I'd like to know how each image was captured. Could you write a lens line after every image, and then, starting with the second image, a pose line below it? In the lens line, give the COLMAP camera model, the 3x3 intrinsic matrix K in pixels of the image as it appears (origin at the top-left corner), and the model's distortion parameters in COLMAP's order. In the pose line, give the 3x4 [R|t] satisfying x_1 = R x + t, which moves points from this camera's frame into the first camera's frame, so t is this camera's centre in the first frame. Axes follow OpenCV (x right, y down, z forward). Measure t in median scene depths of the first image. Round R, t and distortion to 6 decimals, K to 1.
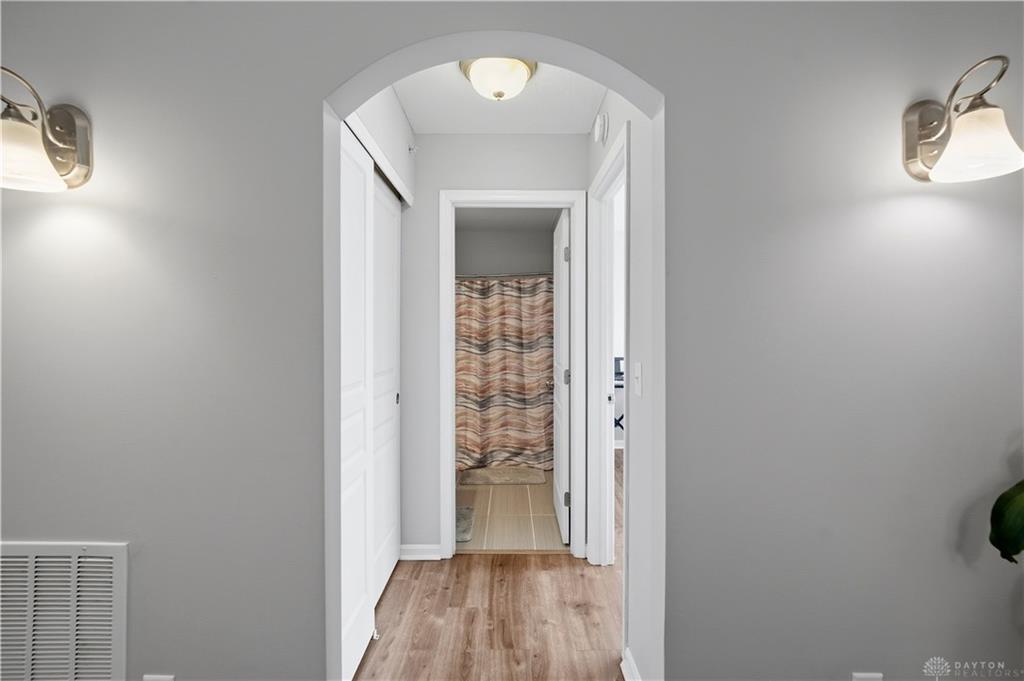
lens RADIAL K [[474.6, 0, 512.3], [0, 474.6, 342.6], [0, 0, 1]] dist [-0.012560, -0.000464]
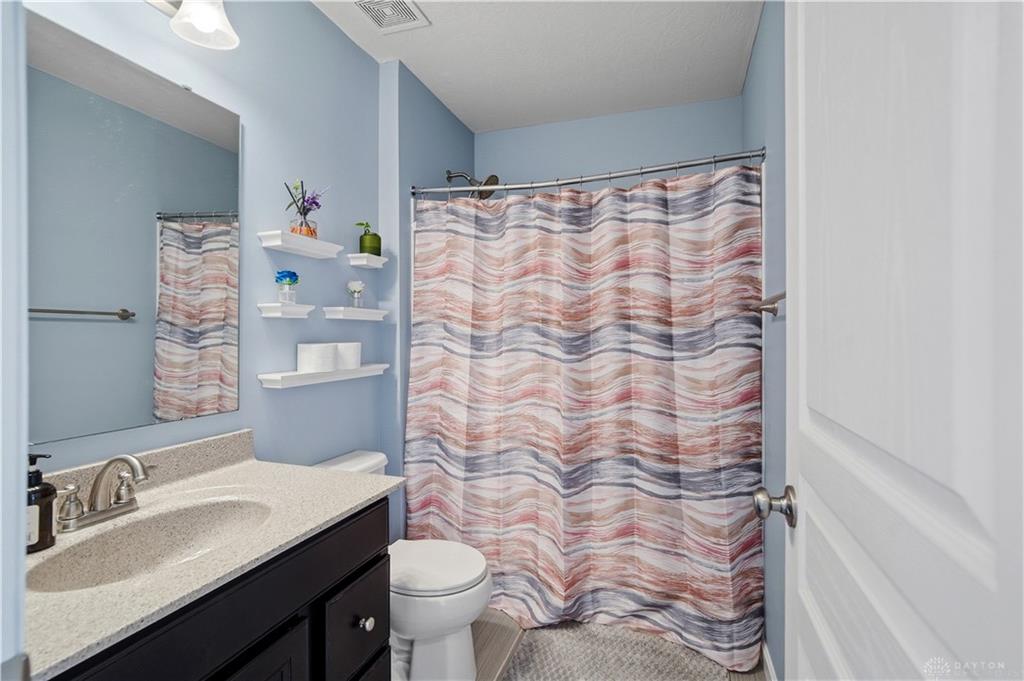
lens RADIAL K [[474.6, 0, 512.5], [0, 474.6, 331.8], [0, 0, 1]] dist [-0.012560, -0.000464]
pose [[0.939353, -0.000860, -0.342951, 0.032481], [0.001850, 0.999995, 0.002561, -0.003183], [0.342947, -0.003040, 0.939350, 0.575133]]
